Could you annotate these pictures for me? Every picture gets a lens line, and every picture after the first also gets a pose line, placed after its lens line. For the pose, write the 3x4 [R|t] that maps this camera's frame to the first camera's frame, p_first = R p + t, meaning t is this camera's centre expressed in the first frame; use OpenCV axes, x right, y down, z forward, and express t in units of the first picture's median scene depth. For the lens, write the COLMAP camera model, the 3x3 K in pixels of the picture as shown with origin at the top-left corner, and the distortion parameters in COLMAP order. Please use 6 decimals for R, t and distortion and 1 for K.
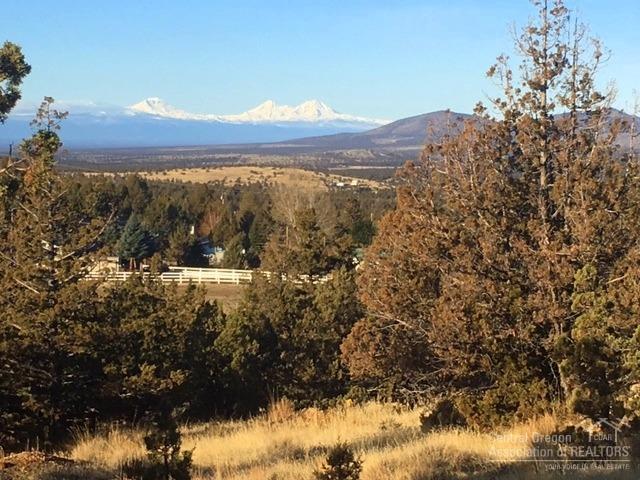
lens RADIAL K [[1764.3, 0, 319.0], [0, 1764.3, 237.5], [0, 0, 1]] dist [0.011089, 0.000000]
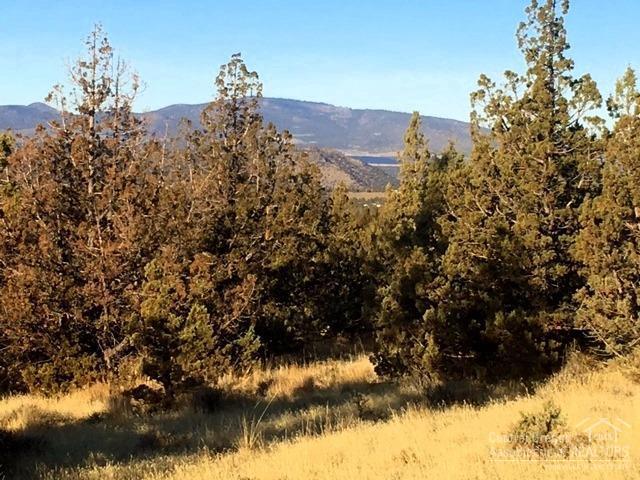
lens RADIAL K [[1764.3, 0, 320.3], [0, 1764.3, 240.9], [0, 0, 1]] dist [0.011089, 0.000000]
pose [[0.949845, 0.008375, 0.312608, -0.101071], [-0.009974, 0.999944, 0.003518, -0.002983], [-0.312561, -0.006460, 0.949876, -0.195377]]
